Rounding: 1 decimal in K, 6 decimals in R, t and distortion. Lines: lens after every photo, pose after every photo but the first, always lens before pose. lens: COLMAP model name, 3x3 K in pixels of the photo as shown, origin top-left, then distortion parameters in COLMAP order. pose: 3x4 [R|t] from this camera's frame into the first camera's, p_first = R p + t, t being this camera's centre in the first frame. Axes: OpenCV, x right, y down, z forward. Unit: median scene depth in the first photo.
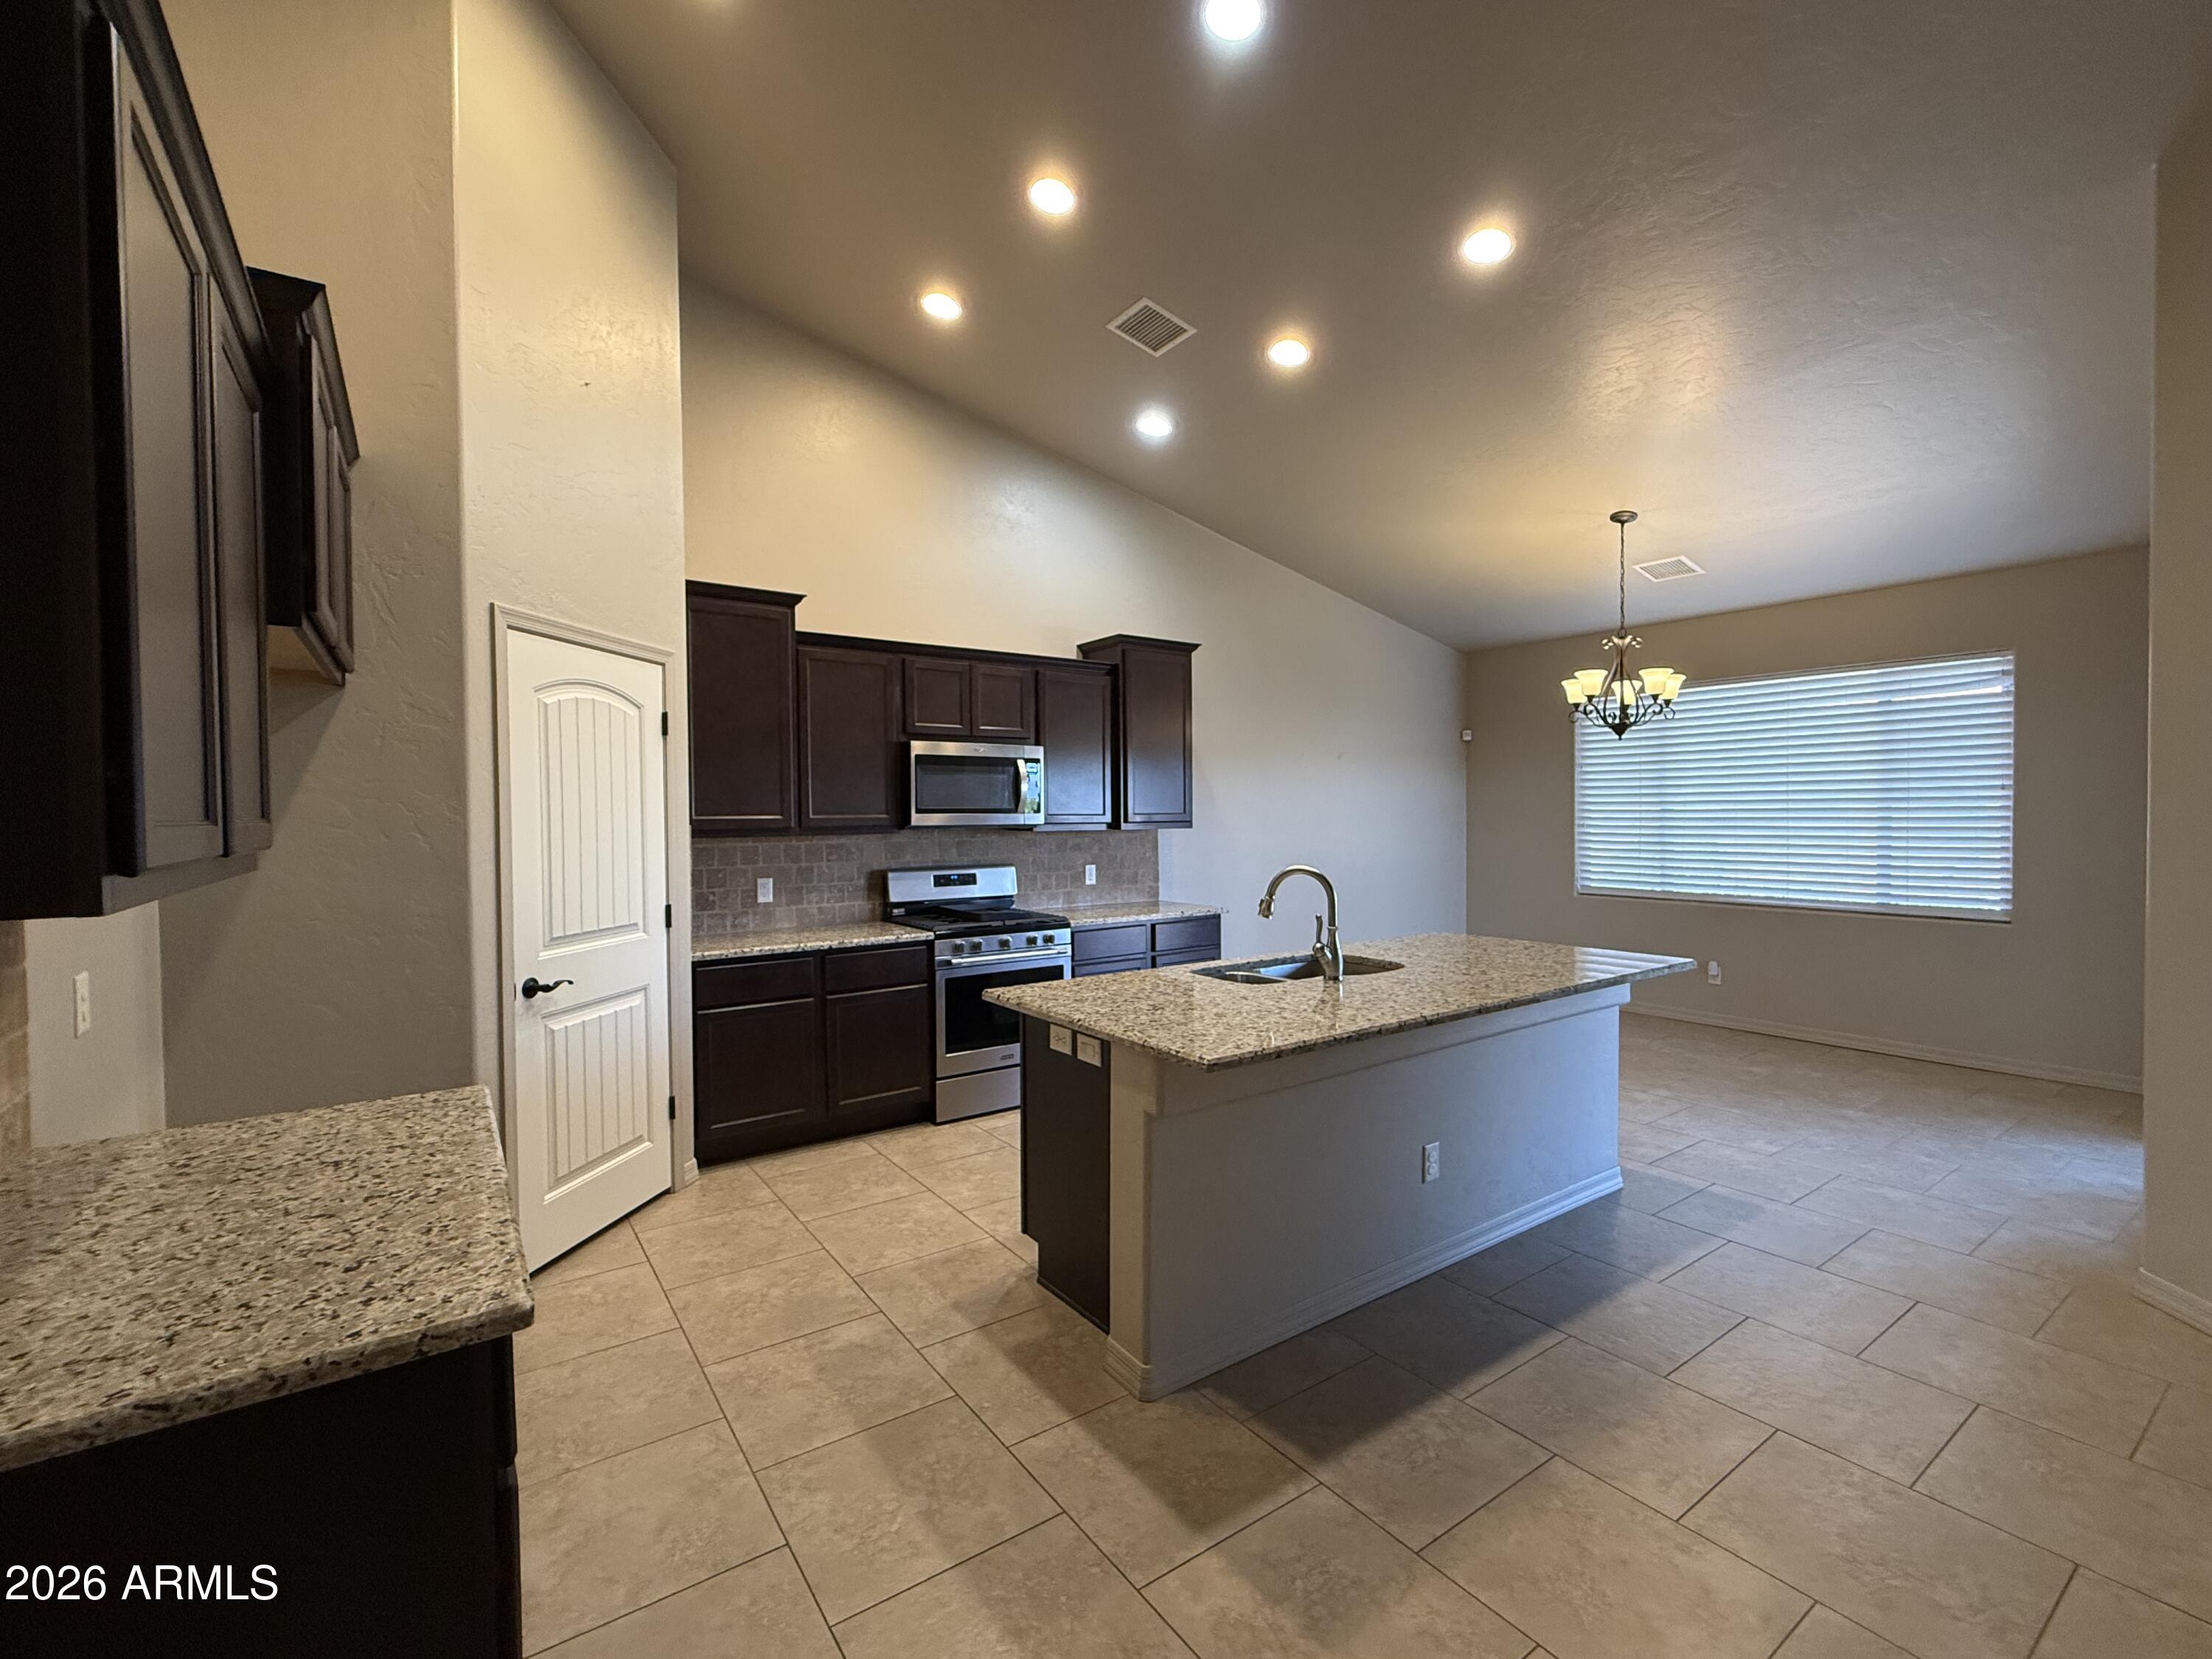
lens RADIAL K [[962.2, 0, 1101.7], [0, 962.2, 828.0], [0, 0, 1]] dist [0.001036, 0.000253]
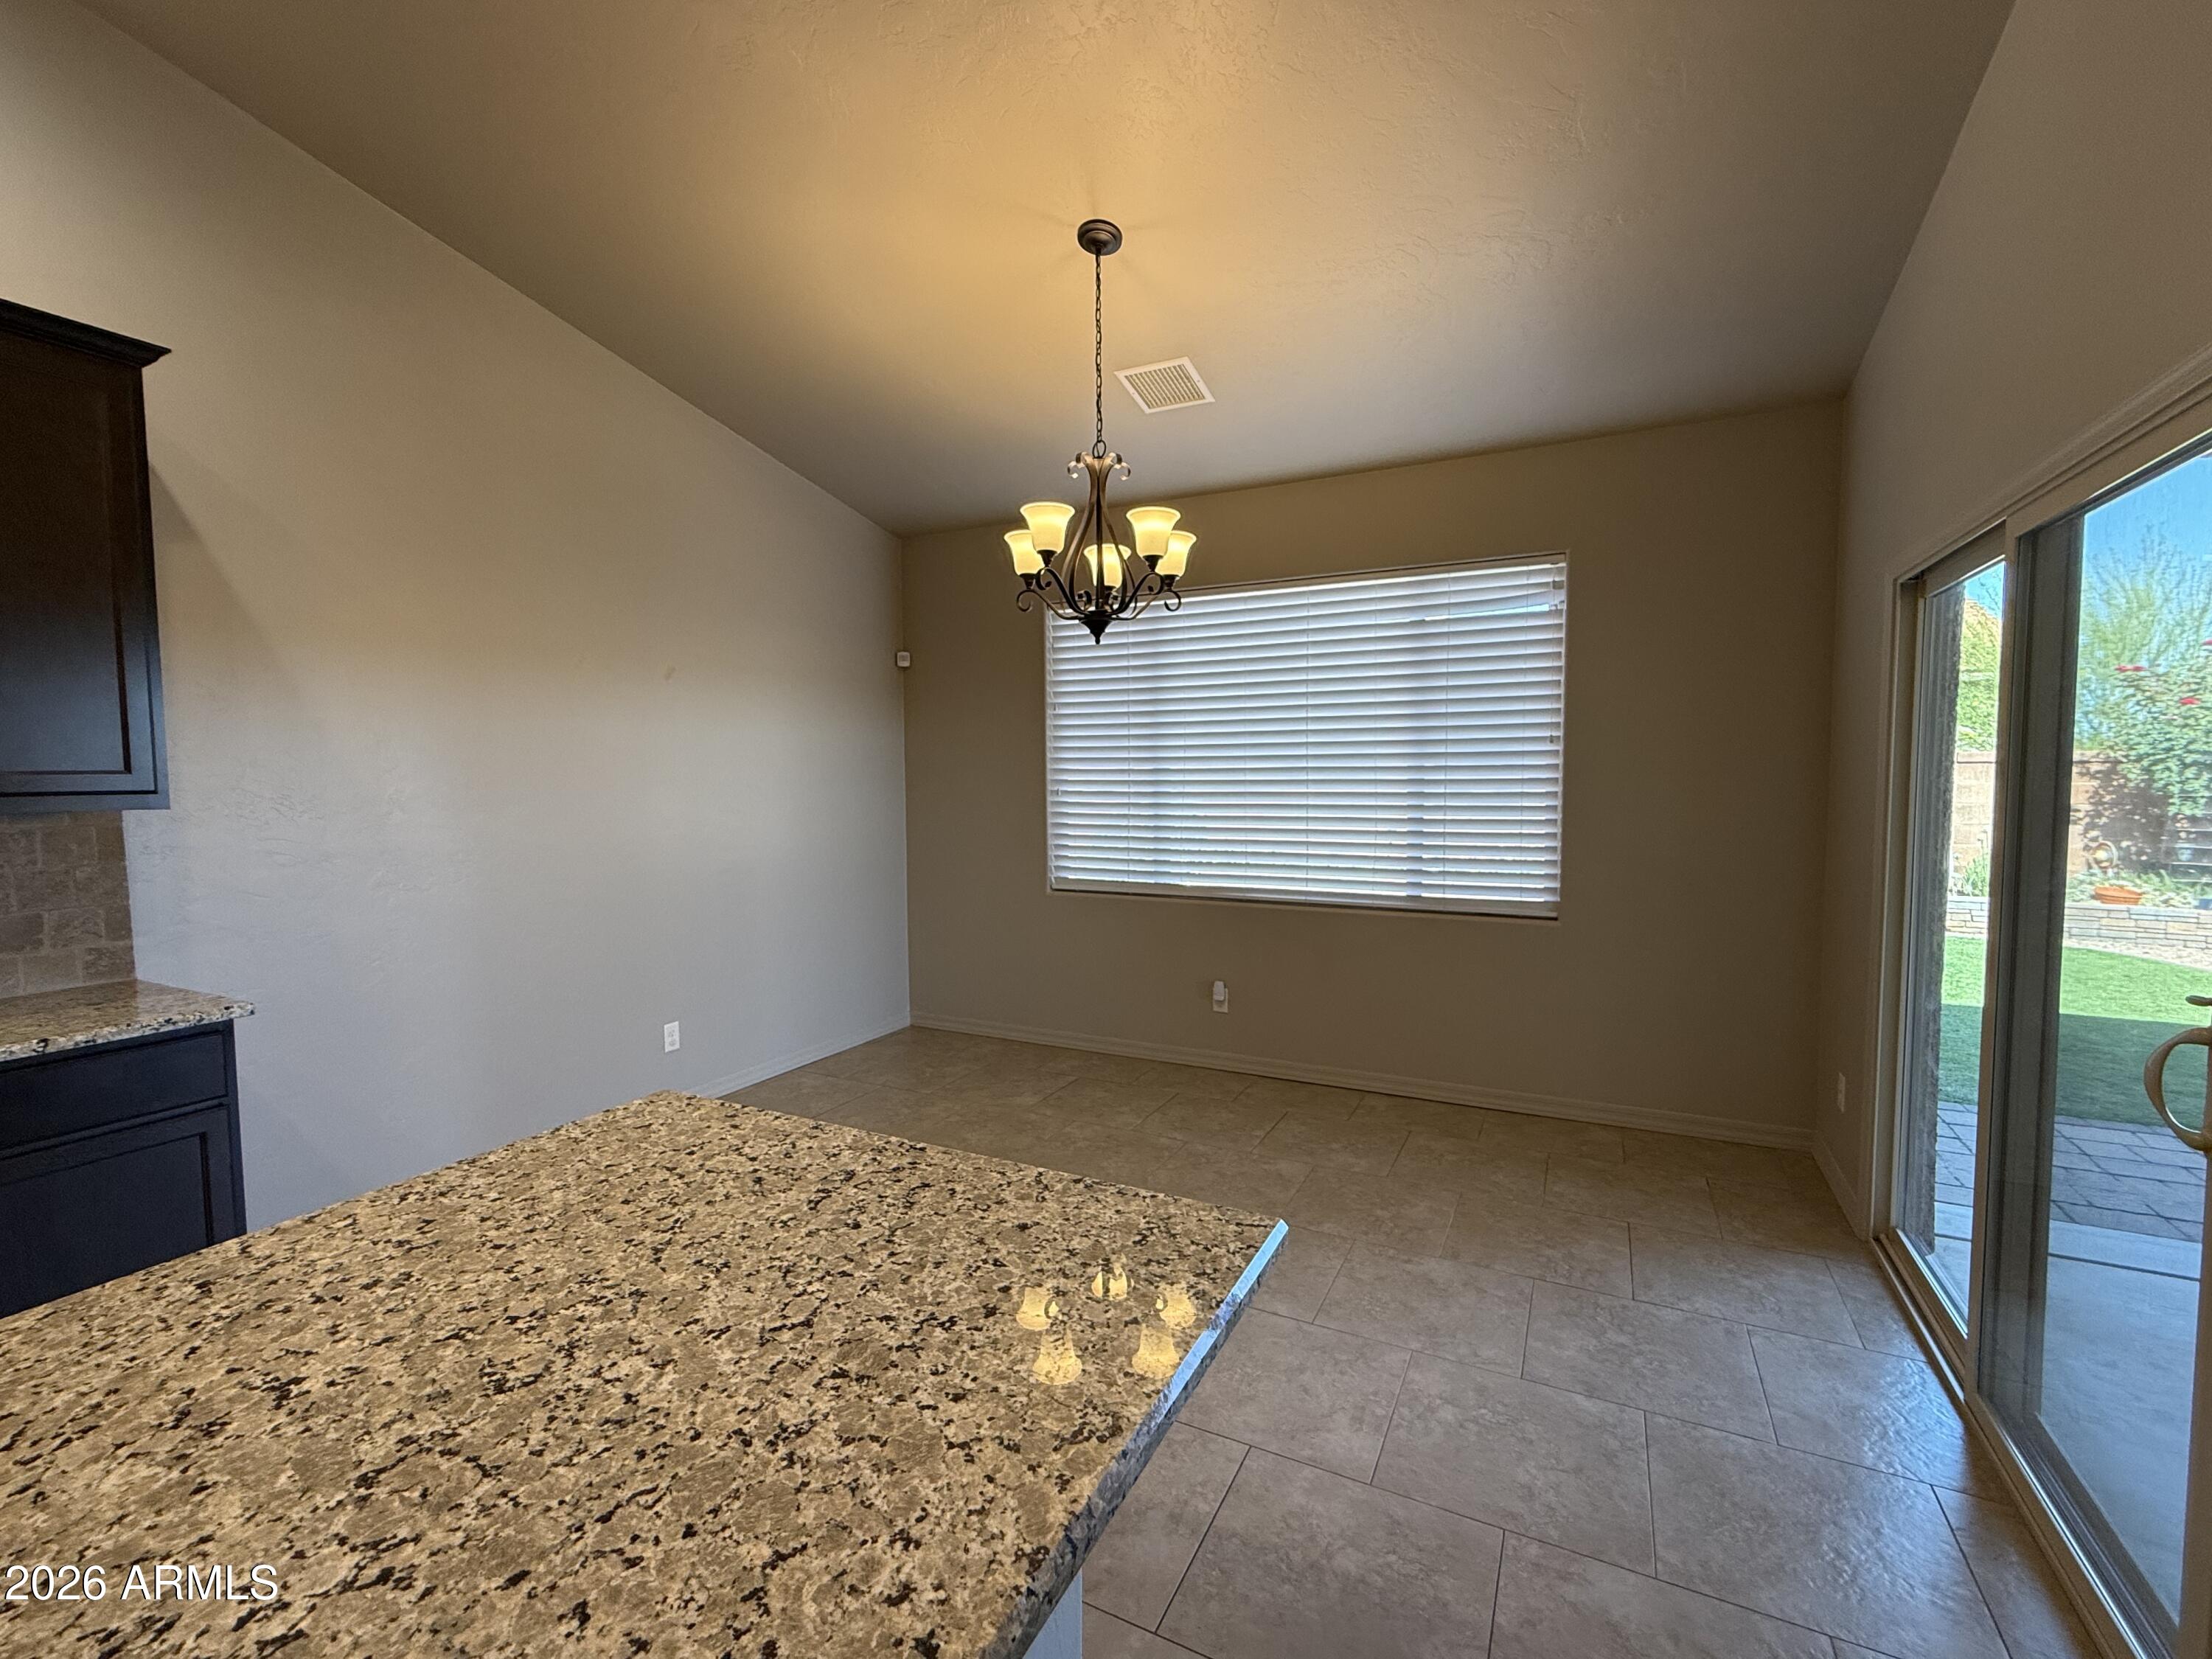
lens RADIAL K [[962.2, 0, 1105.1], [0, 962.2, 828.9], [0, 0, 1]] dist [0.001036, 0.000253]
pose [[0.883493, -0.024953, 0.467780, 0.310741], [0.007059, 0.999176, 0.039968, -0.005811], [-0.468392, -0.032009, 0.882941, 0.559706]]
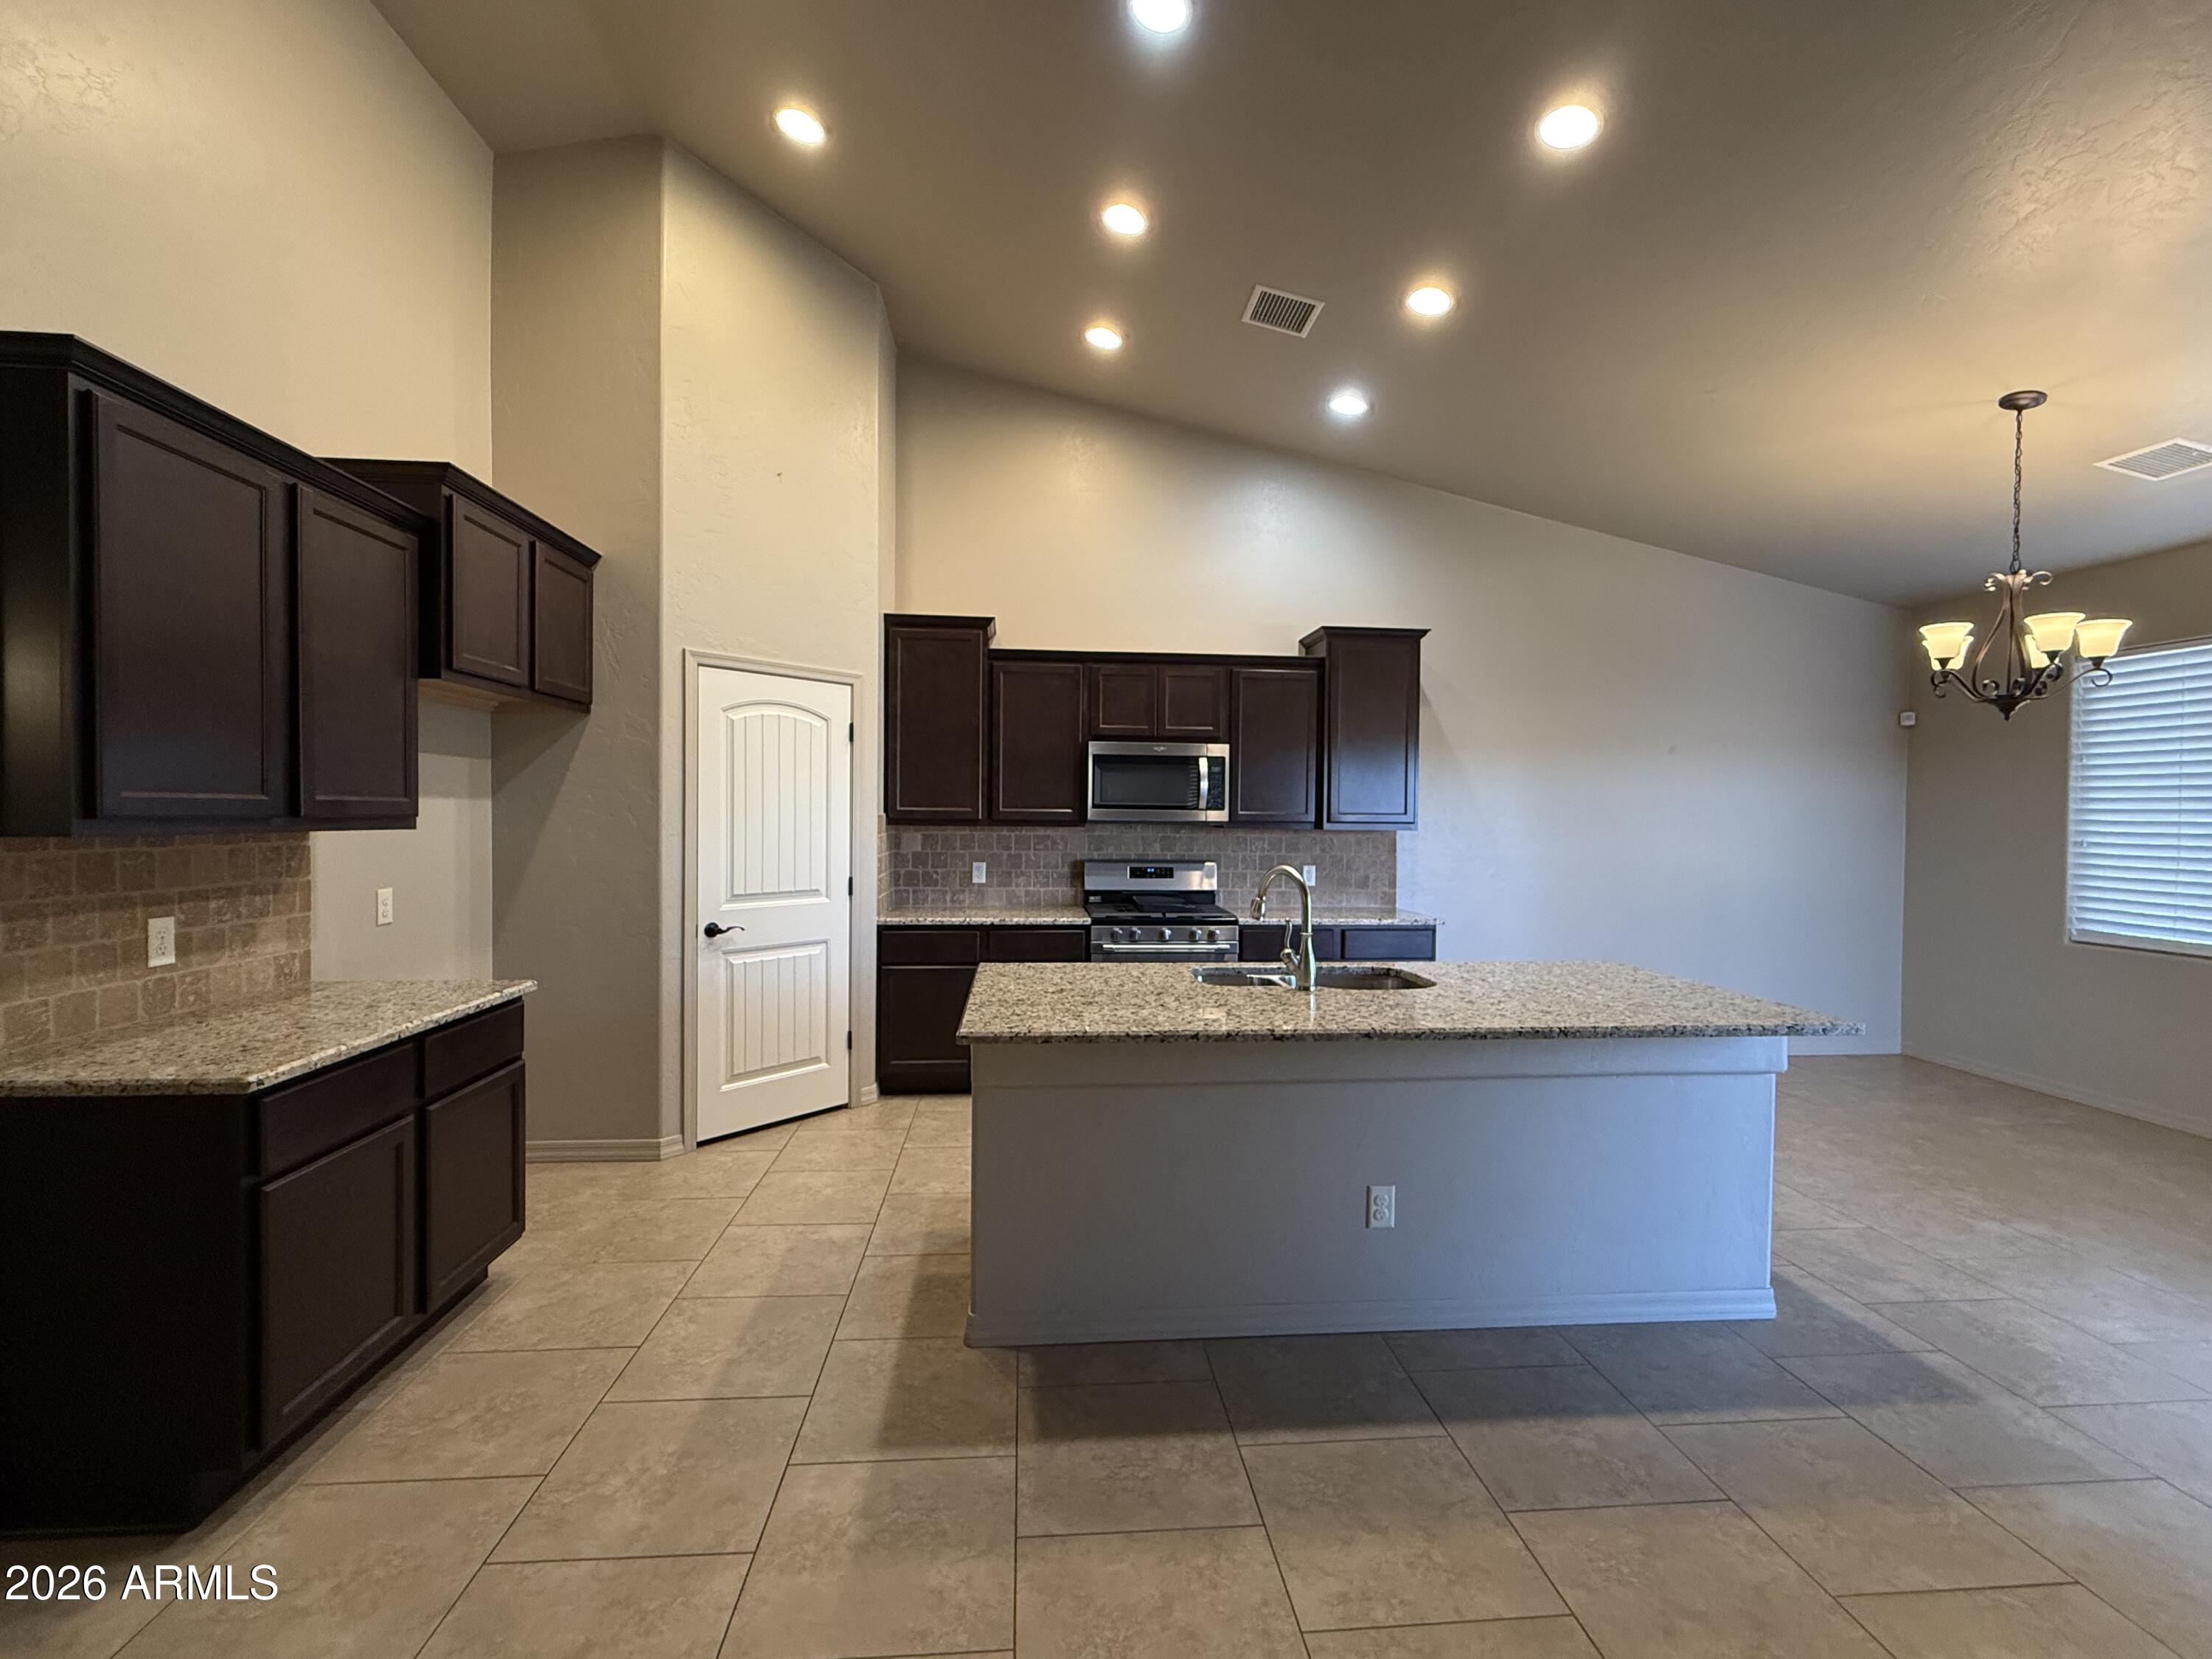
lens RADIAL K [[962.2, 0, 1106.0], [0, 962.2, 828.4], [0, 0, 1]] dist [0.001036, 0.000253]
pose [[0.863424, 0.024634, -0.503878, 0.369503], [-0.025589, 0.999660, 0.005022, 0.001453], [0.503830, 0.008557, 0.863760, 0.070142]]
